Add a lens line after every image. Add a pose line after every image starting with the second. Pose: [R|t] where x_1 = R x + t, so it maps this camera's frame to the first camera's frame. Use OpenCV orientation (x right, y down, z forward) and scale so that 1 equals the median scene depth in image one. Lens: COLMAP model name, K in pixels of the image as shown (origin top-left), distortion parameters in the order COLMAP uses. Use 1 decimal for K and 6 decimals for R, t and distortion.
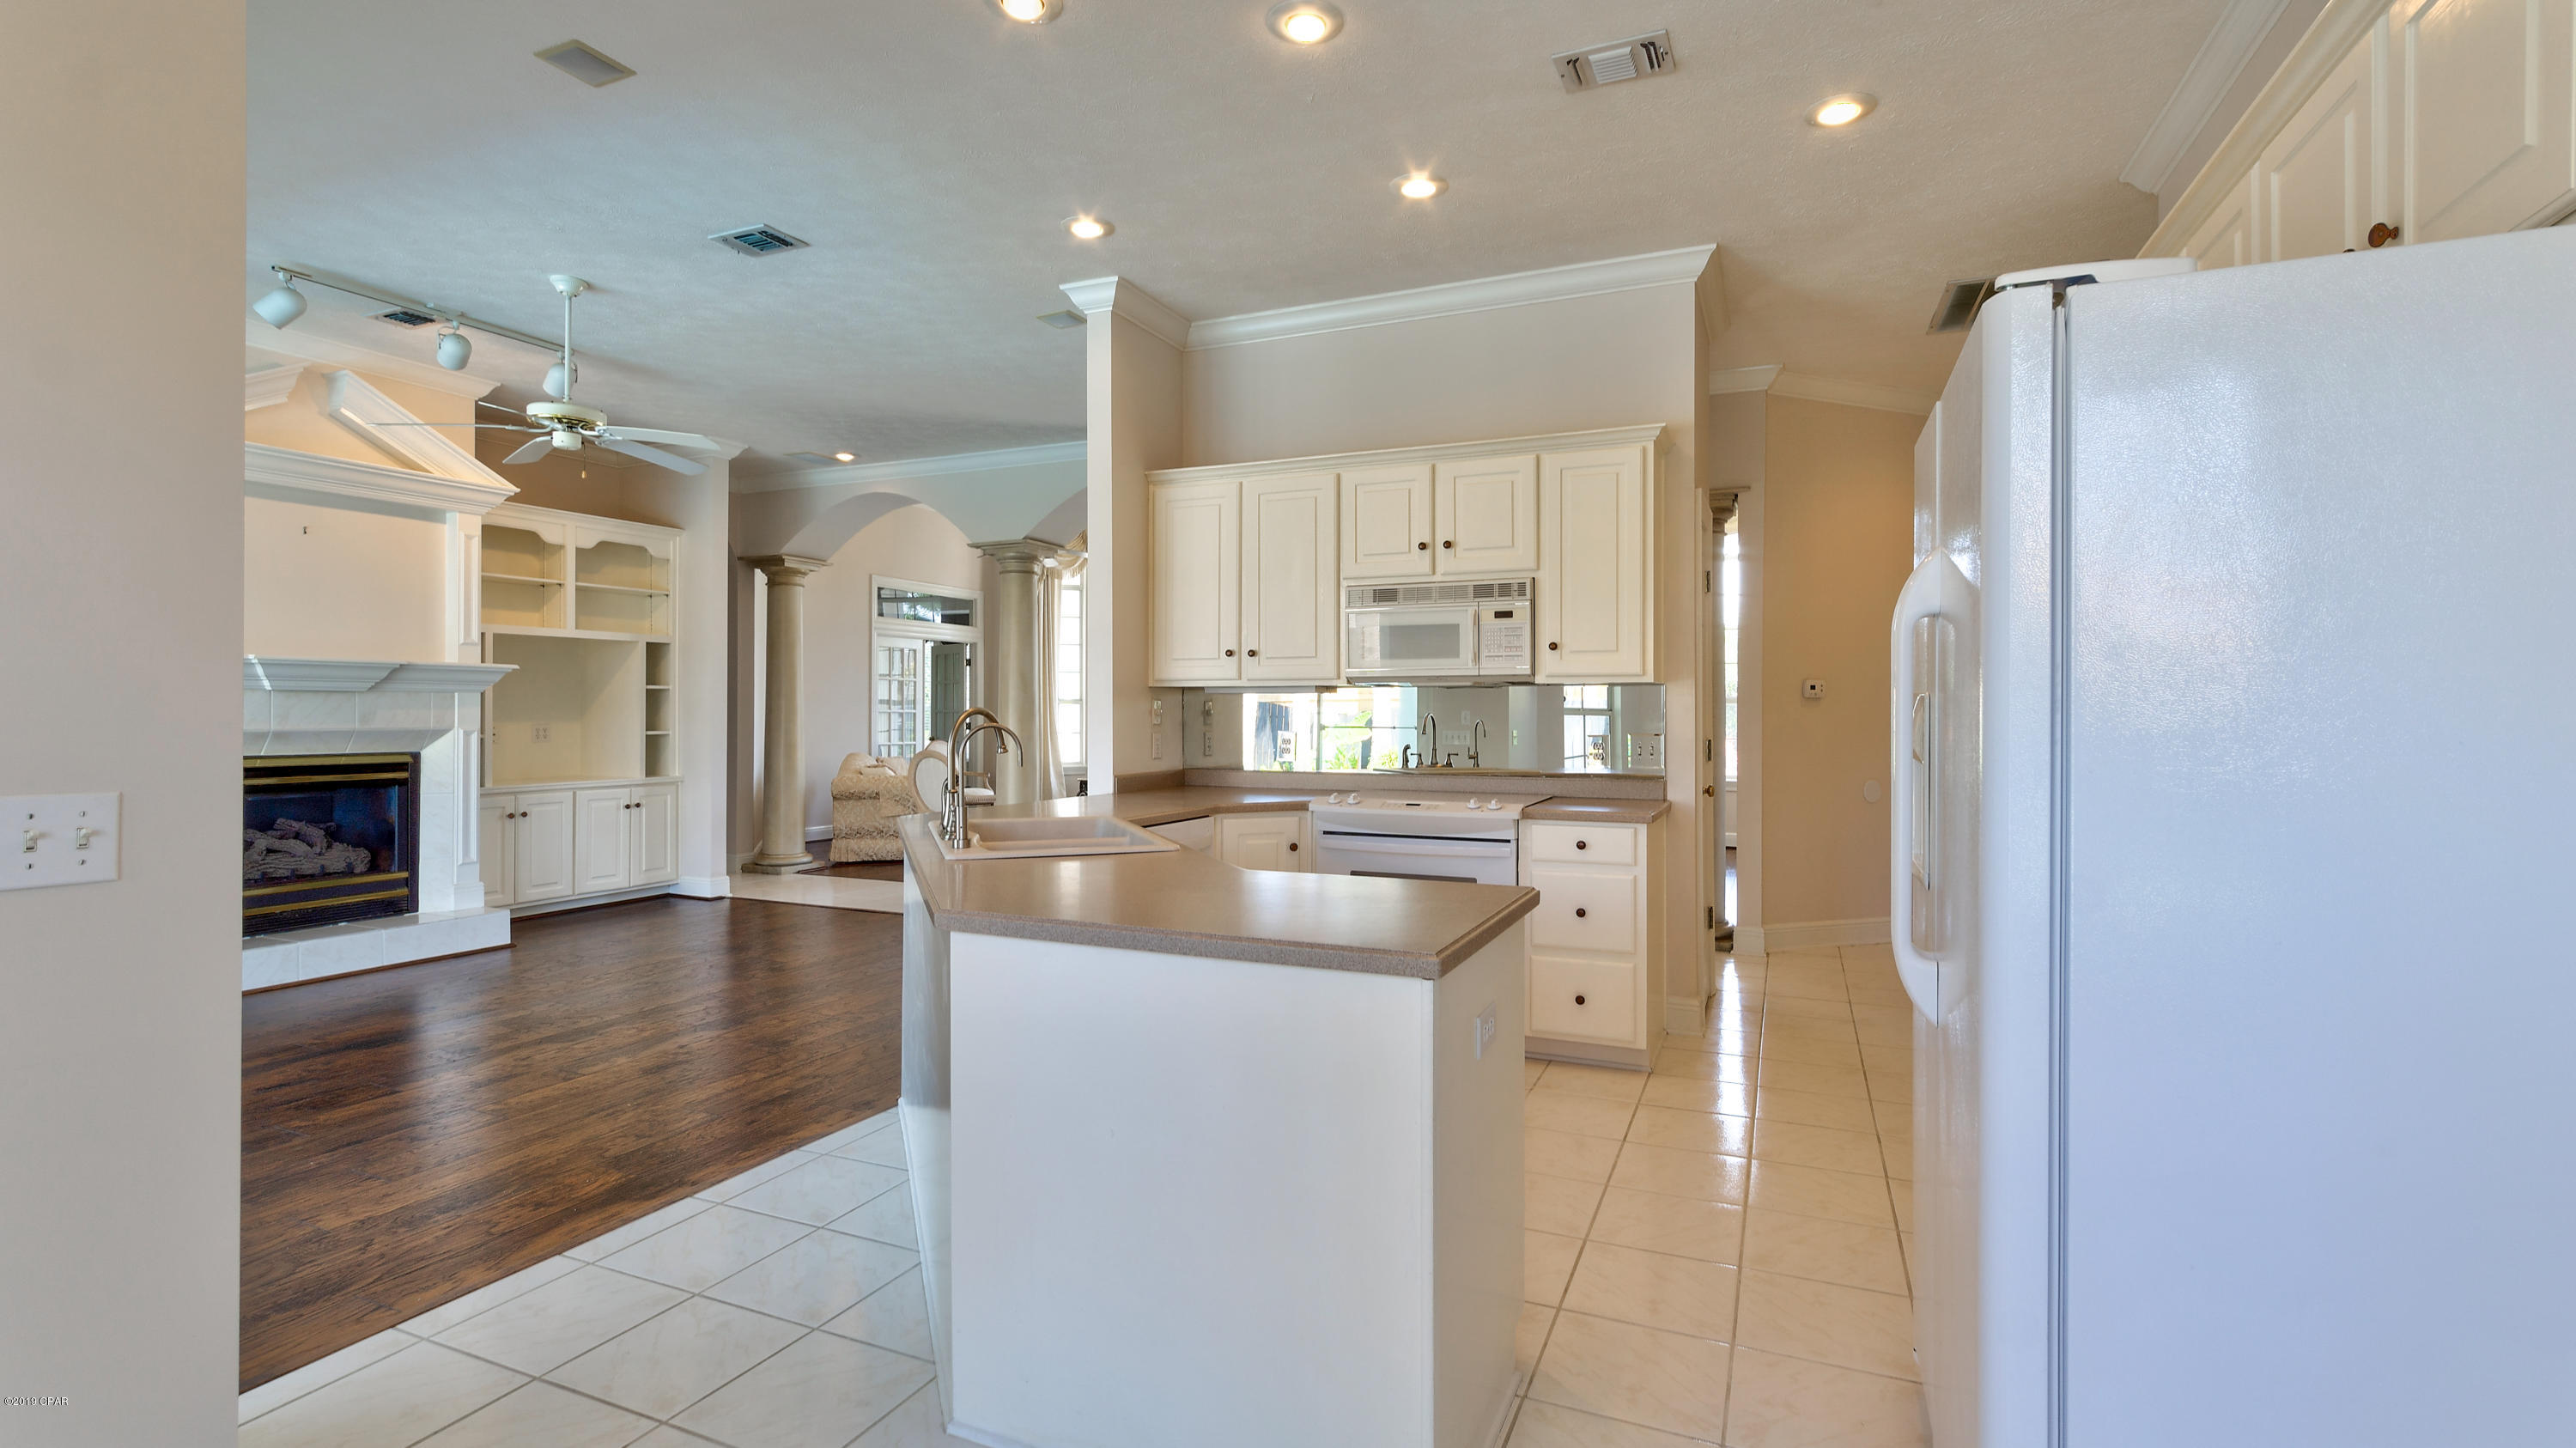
lens RADIAL K [[1138.0, 0, 1312.3], [0, 1138.0, 707.0], [0, 0, 1]] dist [-0.004784, 0.002158]
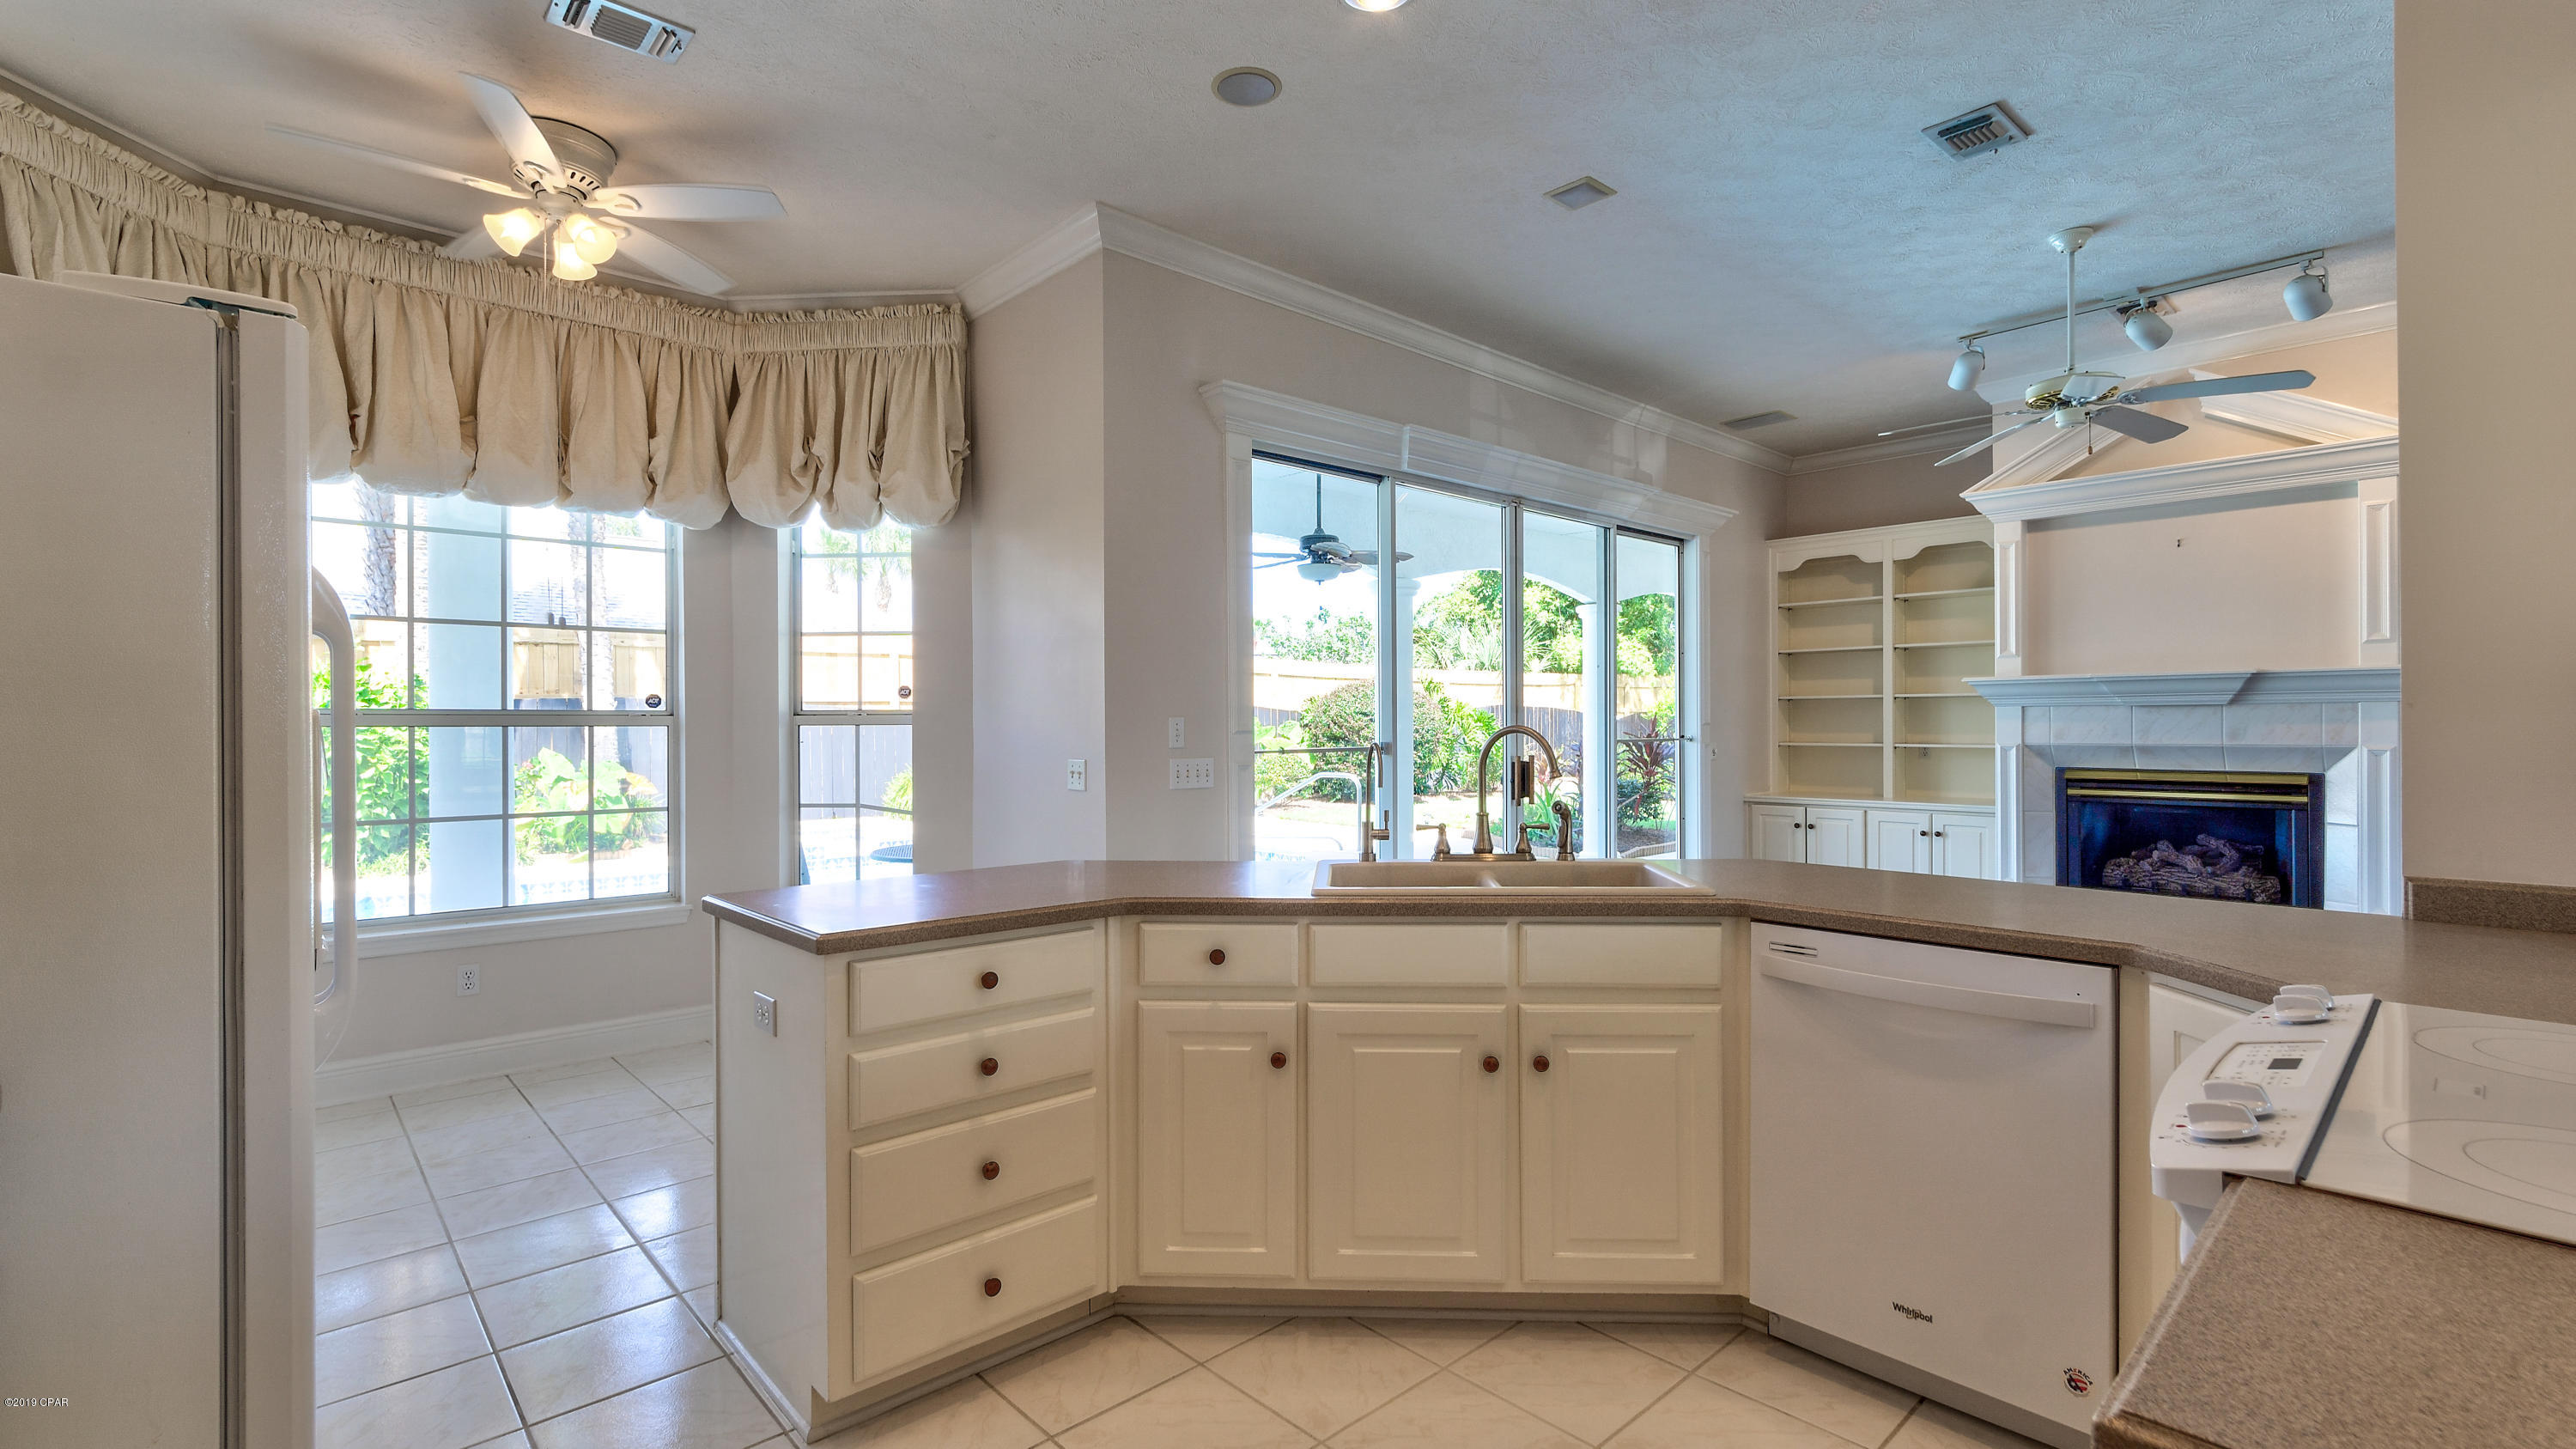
lens RADIAL K [[1138.0, 0, 1277.1], [0, 1138.0, 723.3], [0, 0, 1]] dist [-0.004784, 0.002158]
pose [[-0.424080, -0.004071, -0.905615, 0.300814], [0.007100, 0.999944, -0.007820, 0.002902], [0.905597, -0.009746, -0.424028, 0.616870]]
